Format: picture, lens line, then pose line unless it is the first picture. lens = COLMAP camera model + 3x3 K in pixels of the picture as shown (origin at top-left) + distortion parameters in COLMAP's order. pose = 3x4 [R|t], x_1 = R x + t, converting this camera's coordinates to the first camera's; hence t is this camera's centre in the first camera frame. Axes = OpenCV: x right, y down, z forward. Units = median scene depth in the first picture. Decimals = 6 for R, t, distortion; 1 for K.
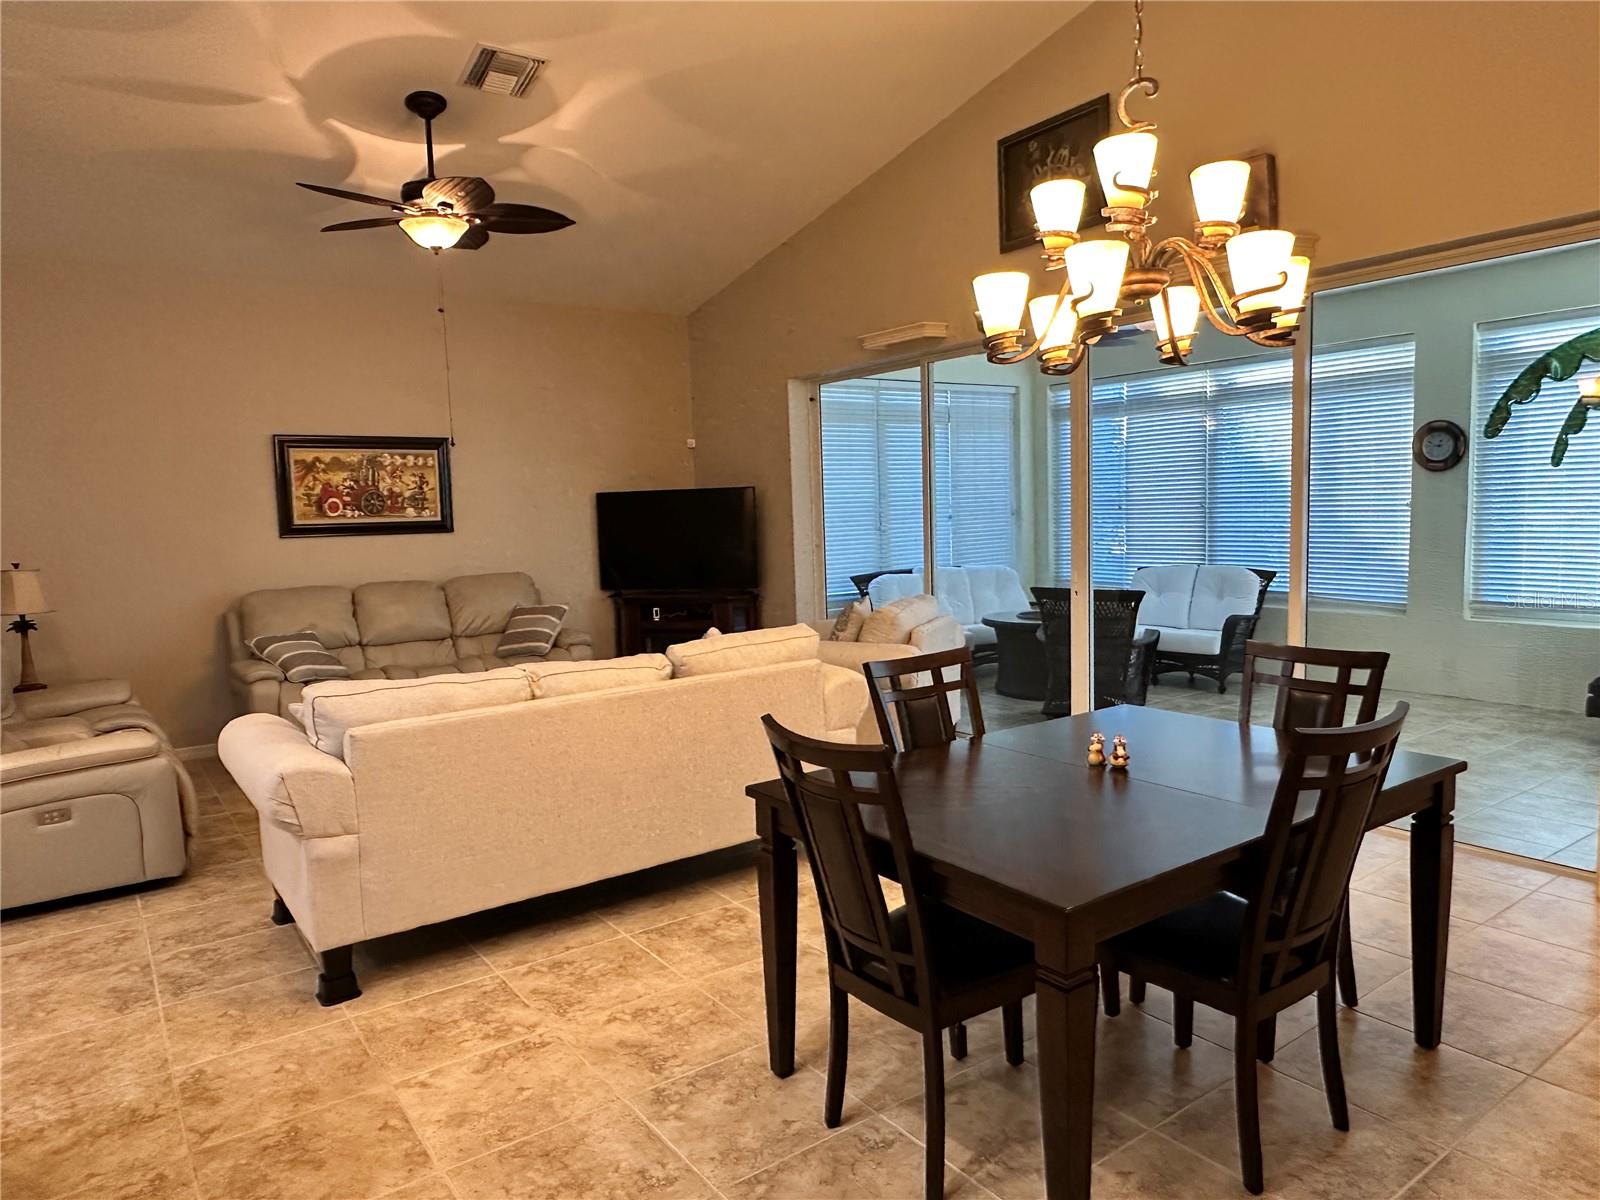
lens RADIAL K [[1024.6, 0, 800.6], [0, 1024.6, 600.0], [0, 0, 1]] dist [0.002170, -0.000726]
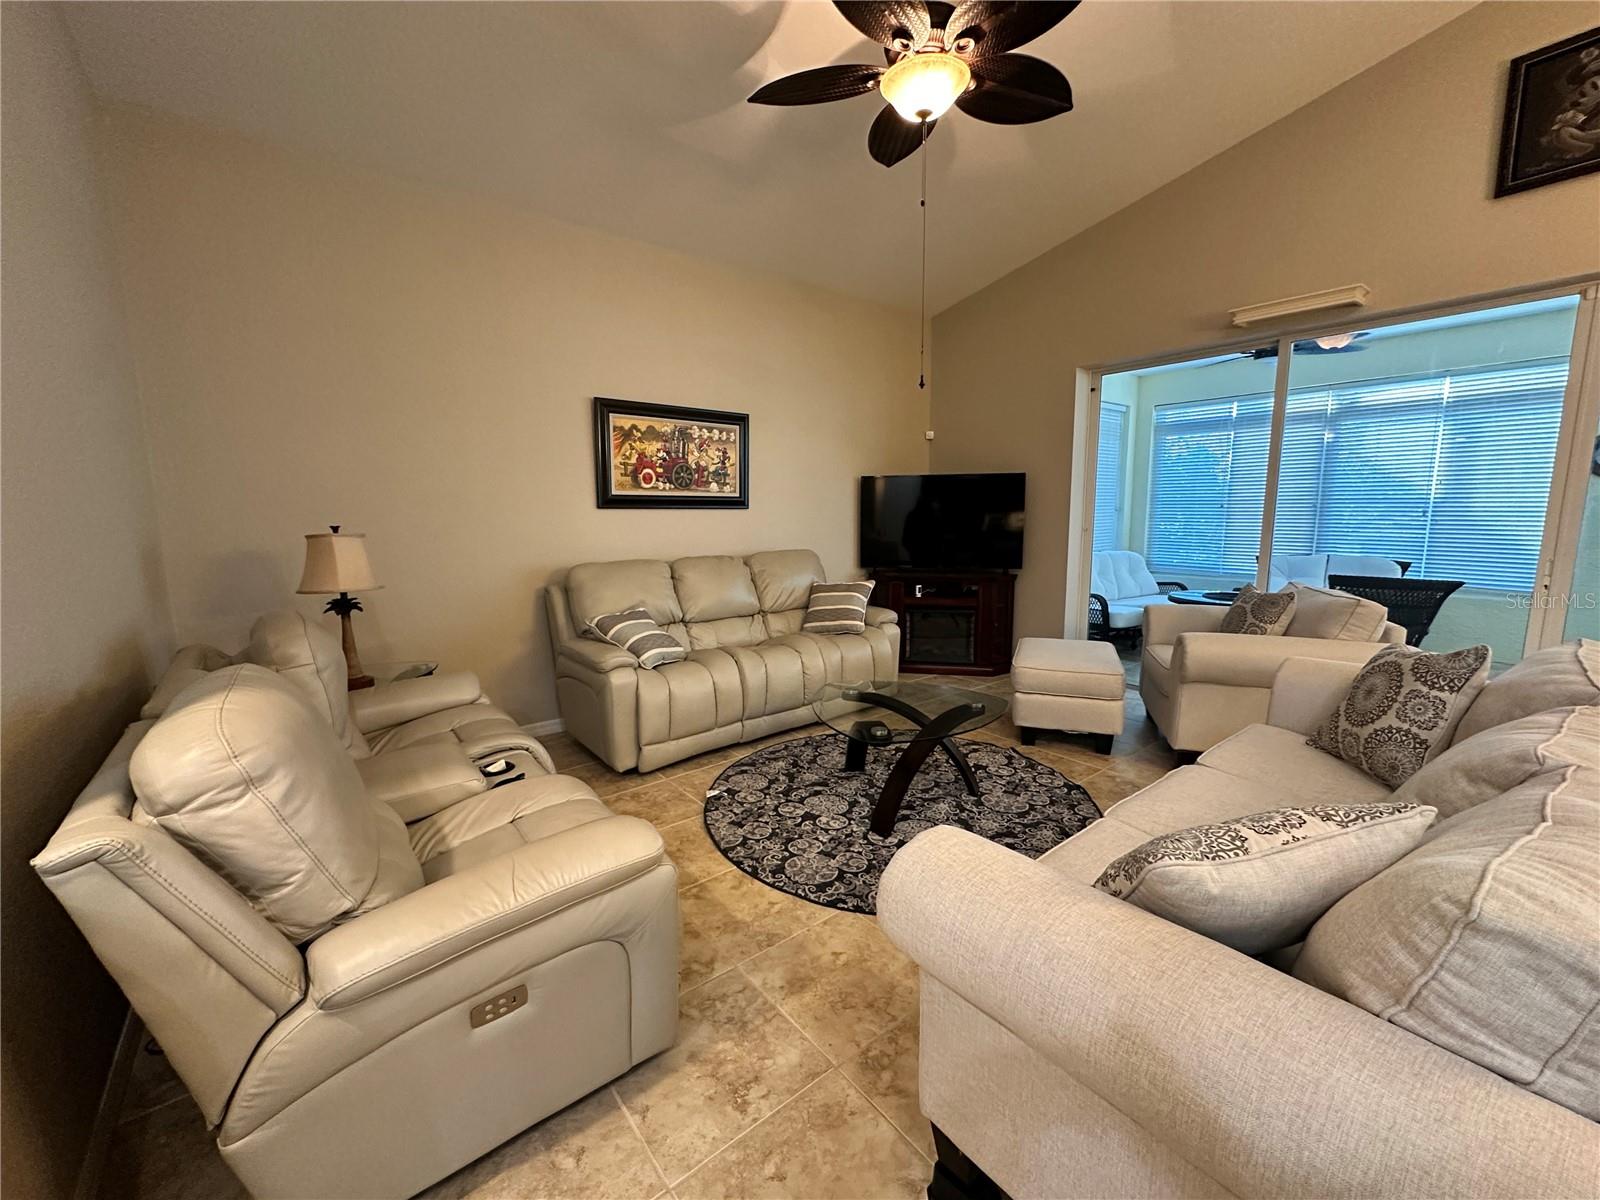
lens RADIAL K [[635.5, 0, 799.7], [0, 635.5, 595.5], [0, 0, 1]] dist [0.001932, 0.000003]
pose [[0.998534, 0.018448, 0.050888, -0.338746], [-0.020648, 0.998860, 0.043039, -0.008513], [-0.050036, -0.044026, 0.997777, 0.385793]]
